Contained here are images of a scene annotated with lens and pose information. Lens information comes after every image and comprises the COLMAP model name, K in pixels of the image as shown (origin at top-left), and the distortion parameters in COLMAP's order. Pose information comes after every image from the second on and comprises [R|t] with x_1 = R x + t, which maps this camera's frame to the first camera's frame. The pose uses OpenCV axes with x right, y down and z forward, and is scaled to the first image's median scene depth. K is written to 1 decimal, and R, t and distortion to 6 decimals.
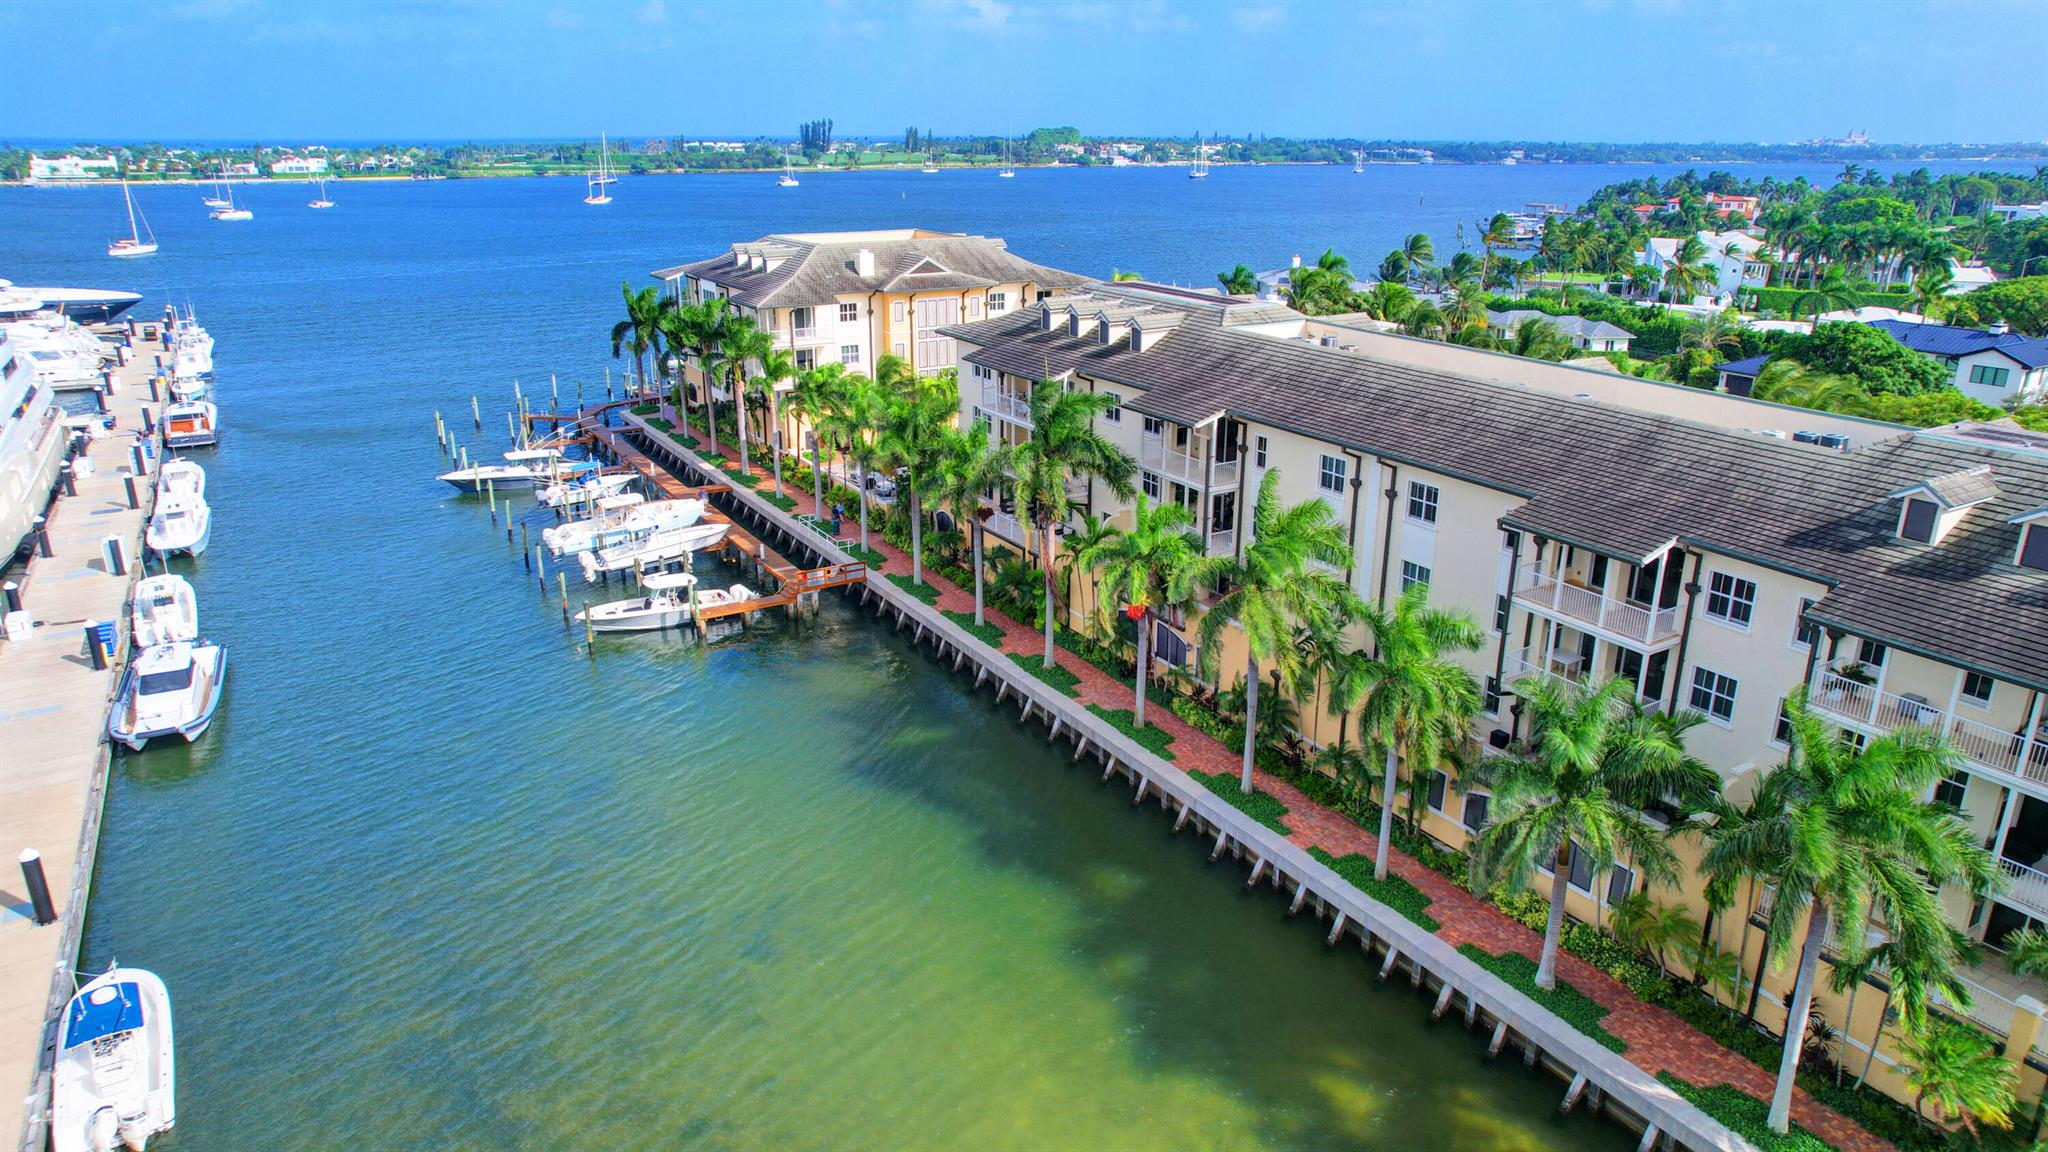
lens RADIAL K [[1329.3, 0, 1024.0], [0, 1329.3, 576.0], [0, 0, 1]] dist [-0.066533, 0.070107]
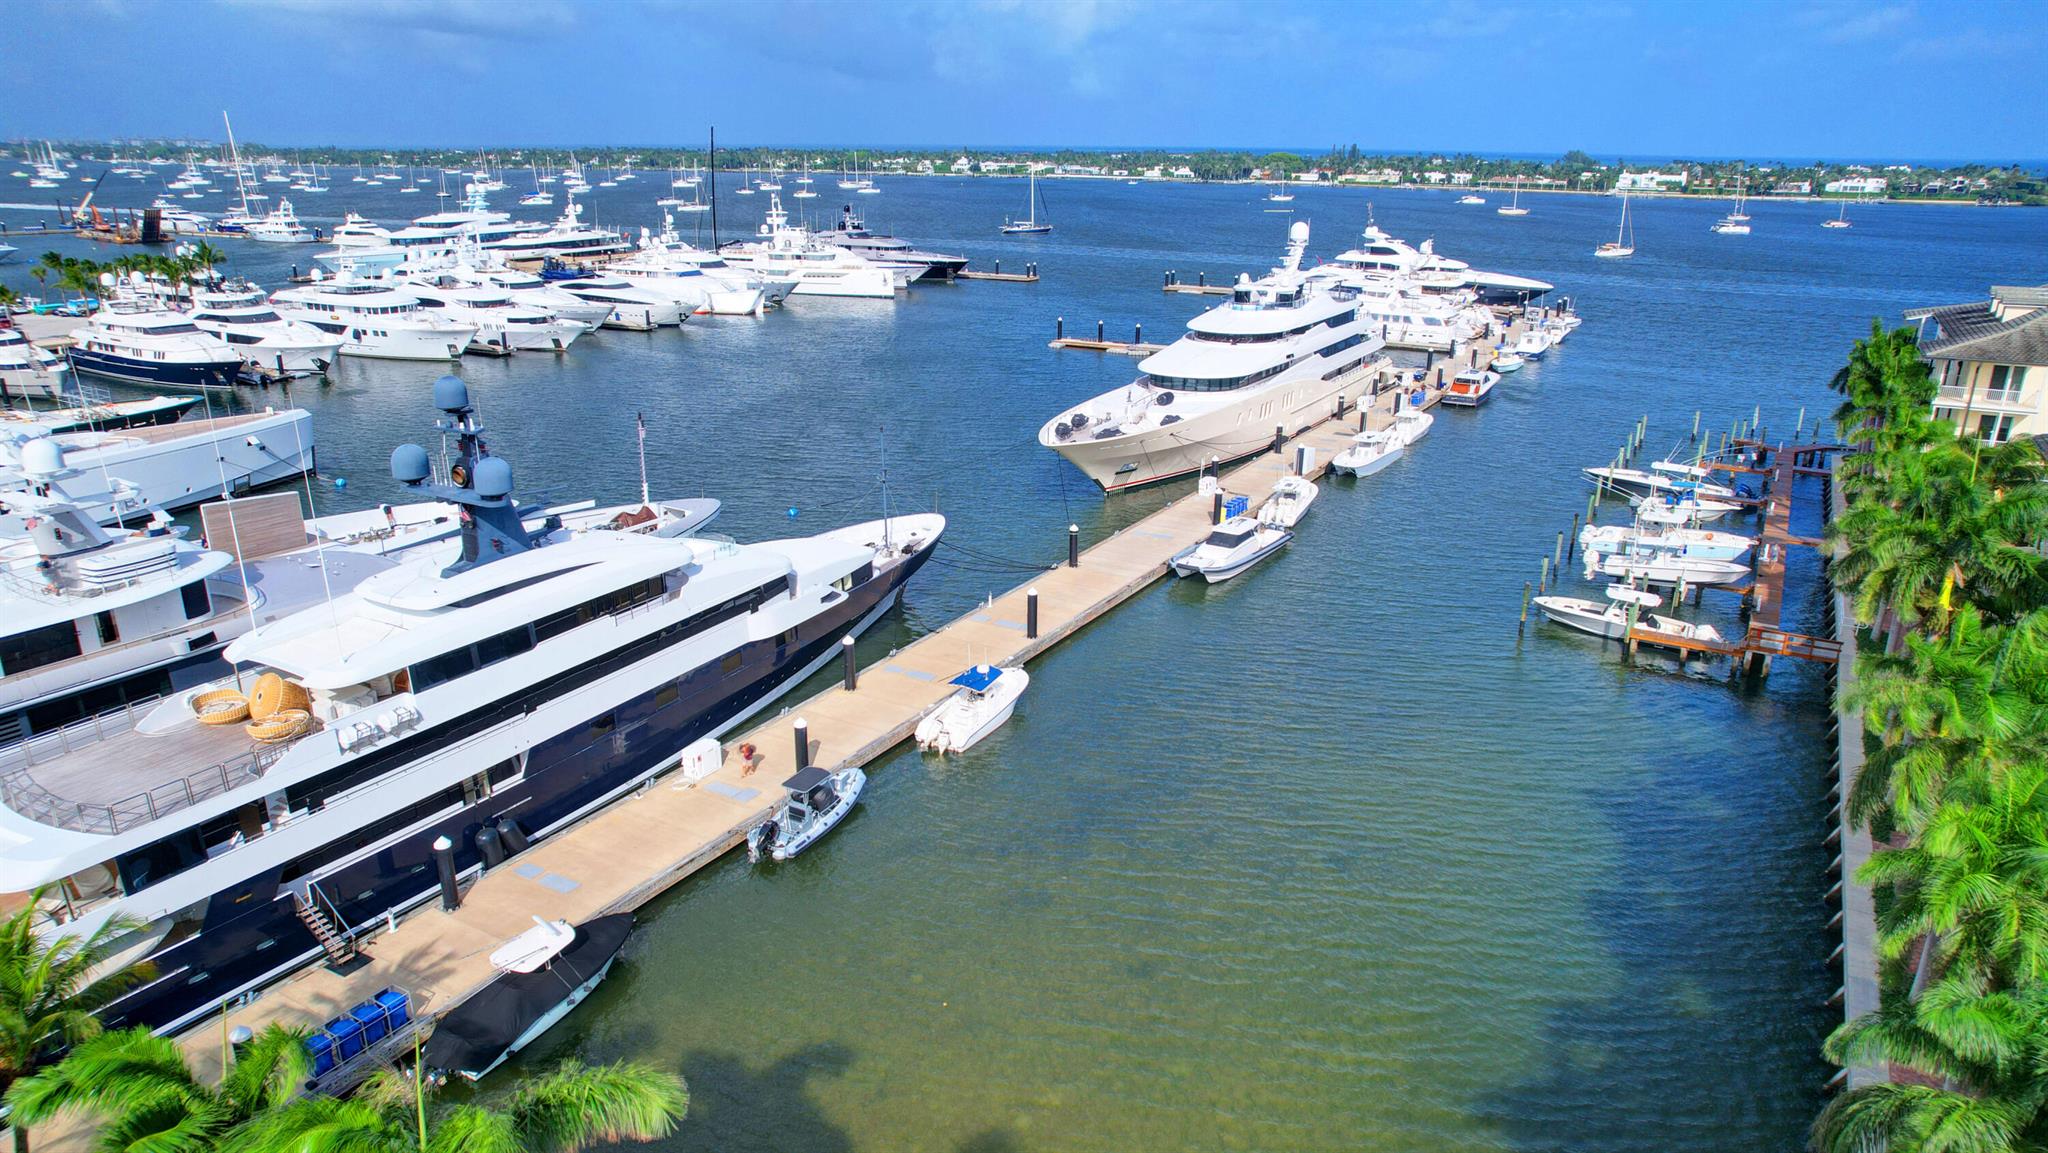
lens RADIAL K [[1329.3, 0, 1024.0], [0, 1329.3, 576.5], [0, 0, 1]] dist [-0.066533, 0.070107]
pose [[0.466265, 0.278836, -0.839552, 0.320802], [-0.289447, 0.944876, 0.153066, -0.026875], [0.835953, 0.171636, 0.521271, 0.075401]]
